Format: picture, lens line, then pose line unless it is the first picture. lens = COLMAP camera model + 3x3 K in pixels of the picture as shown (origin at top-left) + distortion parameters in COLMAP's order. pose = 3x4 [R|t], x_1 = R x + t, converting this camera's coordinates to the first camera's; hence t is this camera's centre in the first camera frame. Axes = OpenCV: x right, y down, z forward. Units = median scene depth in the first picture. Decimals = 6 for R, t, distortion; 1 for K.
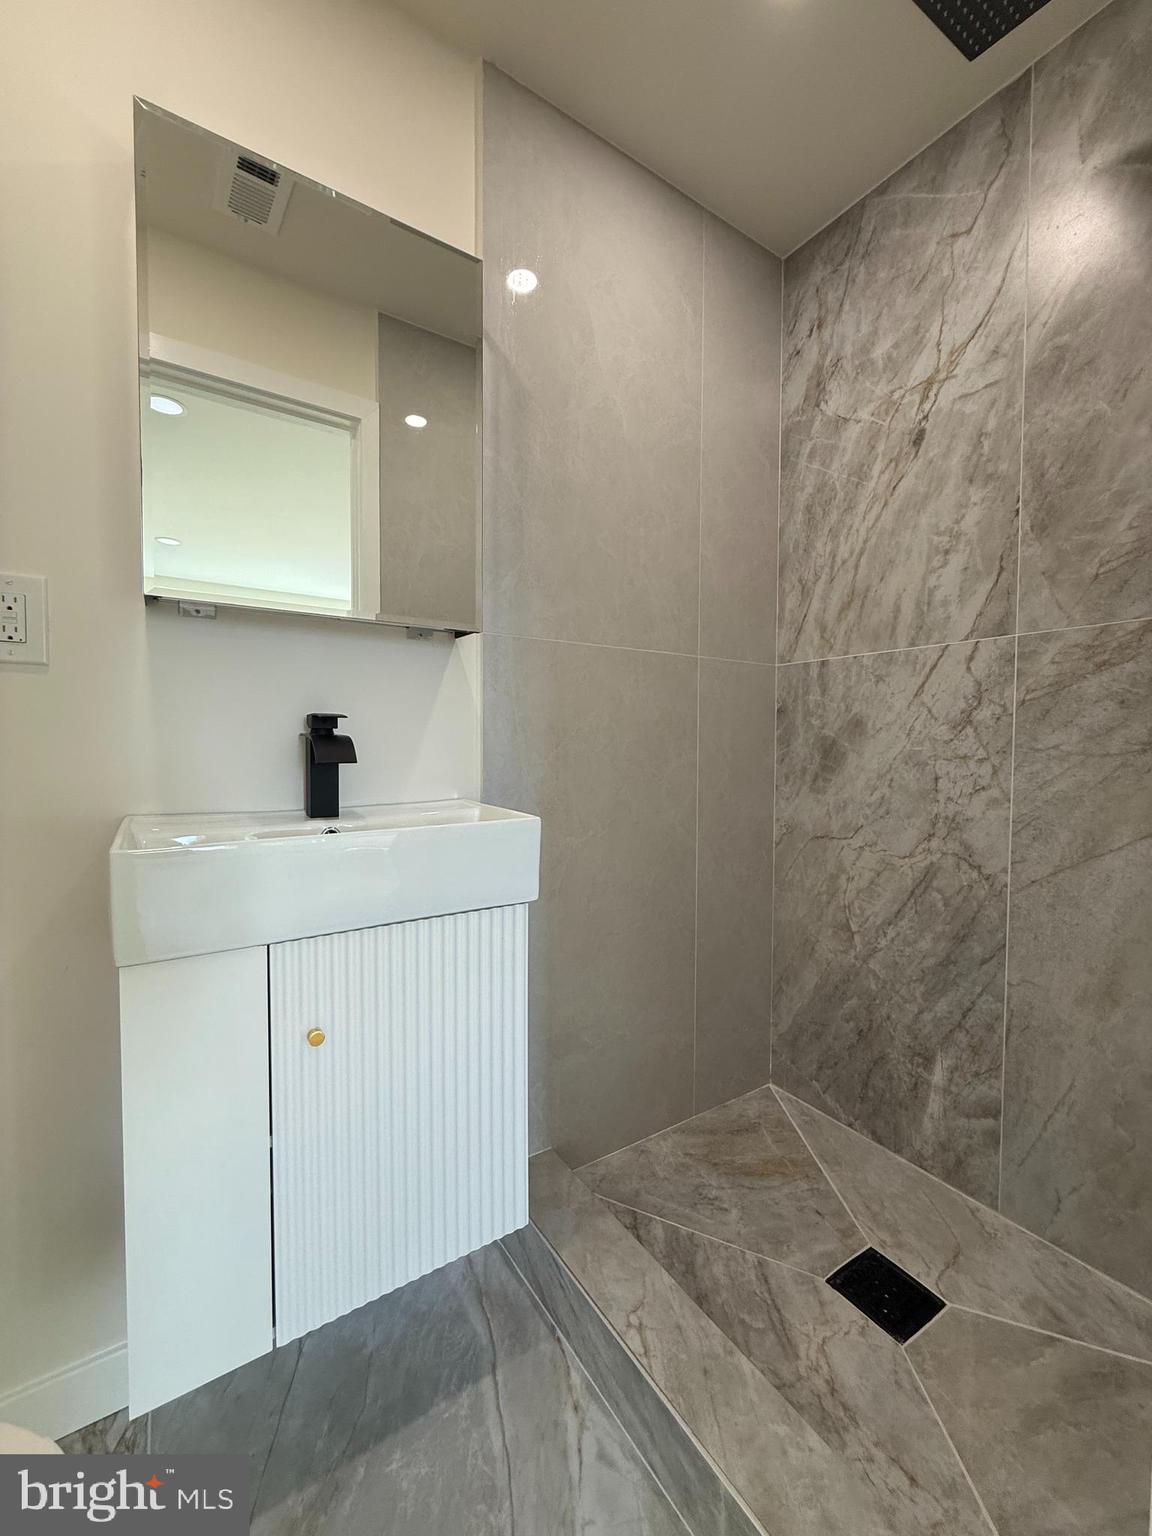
lens RADIAL K [[613.8, 0, 575.0], [0, 613.8, 764.2], [0, 0, 1]] dist [-0.003244, 0.002088]
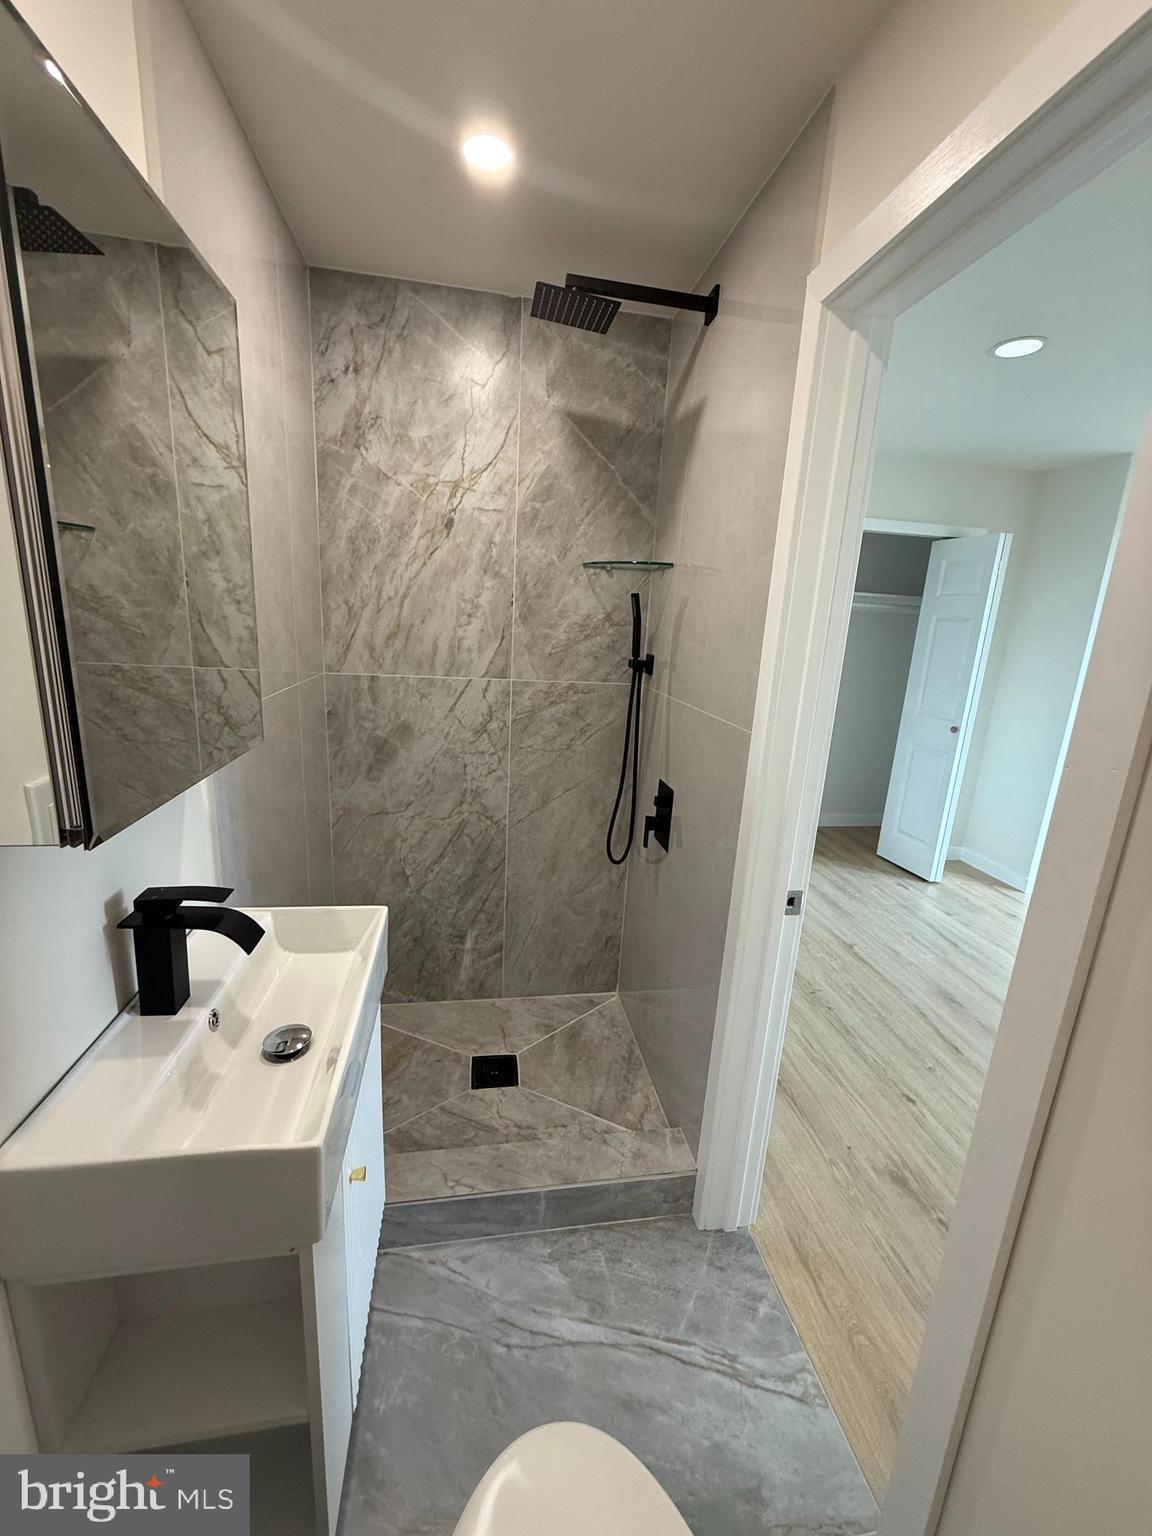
lens RADIAL K [[613.8, 0, 573.2], [0, 613.8, 765.7], [0, 0, 1]] dist [-0.003244, 0.002088]
pose [[0.405755, -0.197483, 0.892392, -0.658865], [-0.017654, 0.974503, 0.223680, -0.322744], [-0.913811, -0.106513, 0.391923, 0.160539]]
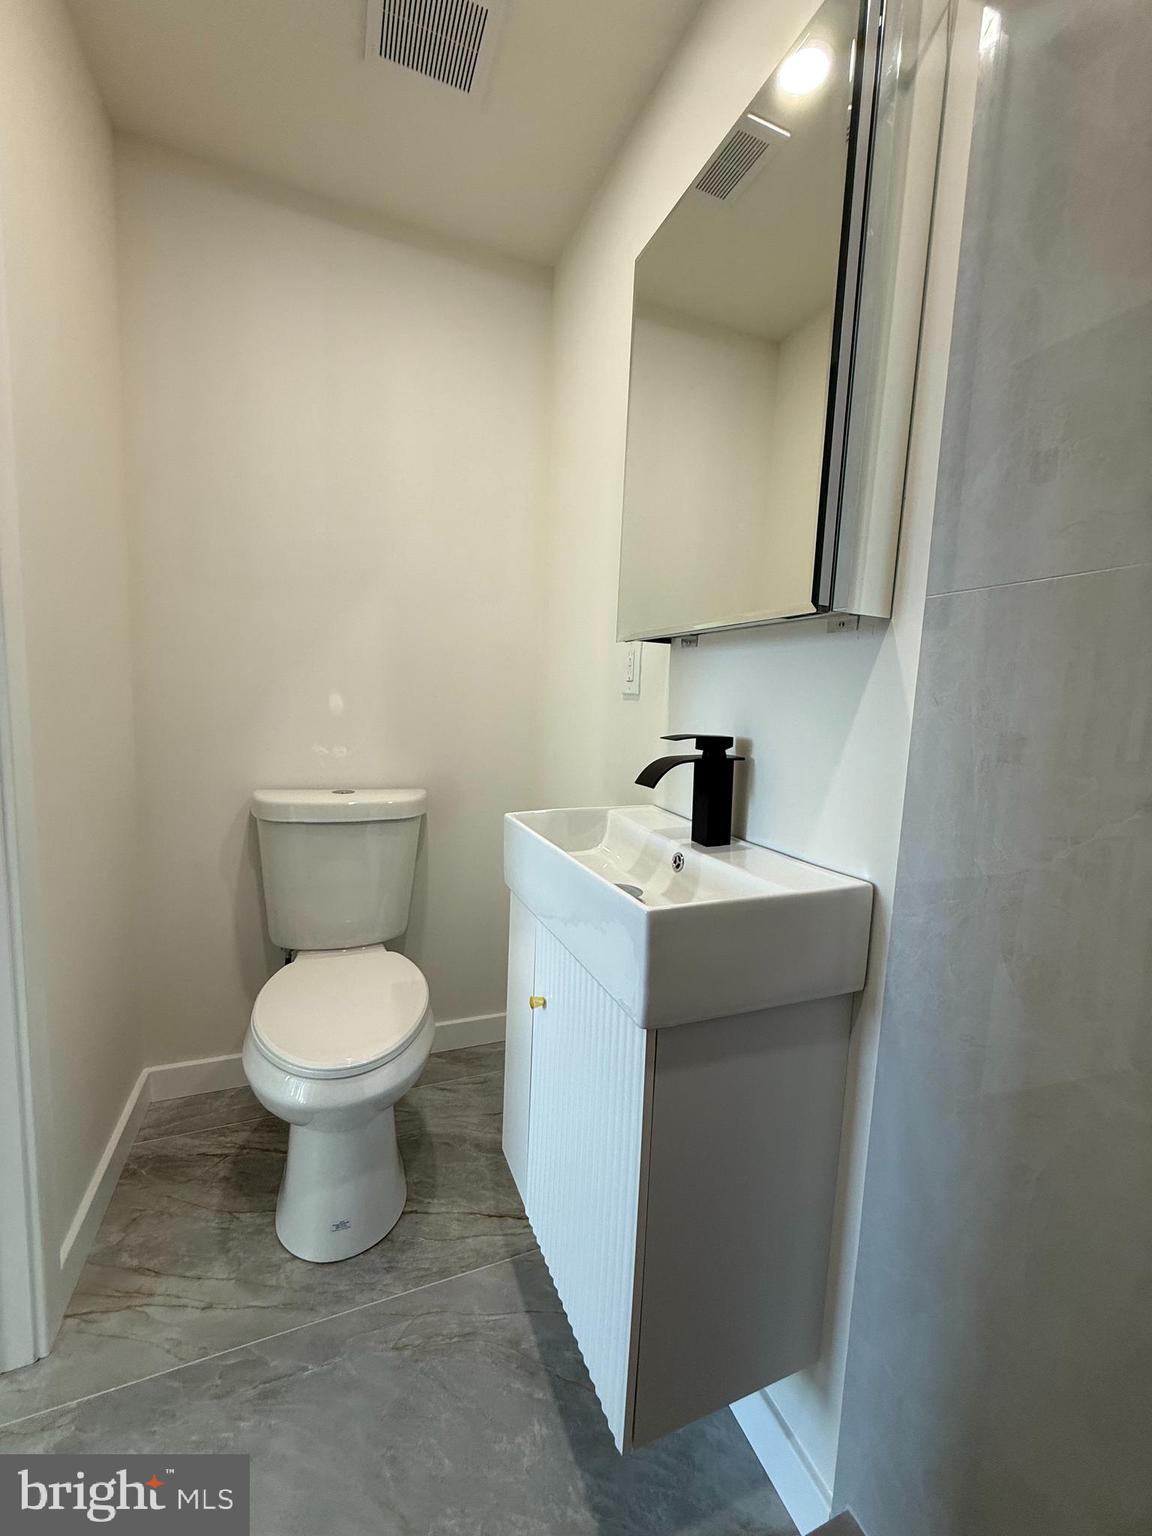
lens RADIAL K [[613.8, 0, 581.1], [0, 613.8, 768.3], [0, 0, 1]] dist [-0.003244, 0.002088]
pose [[-0.184508, 0.094392, -0.978288, 0.409282], [-0.082624, 0.990364, 0.111141, -0.089799], [0.979352, 0.101336, -0.174931, 0.731486]]
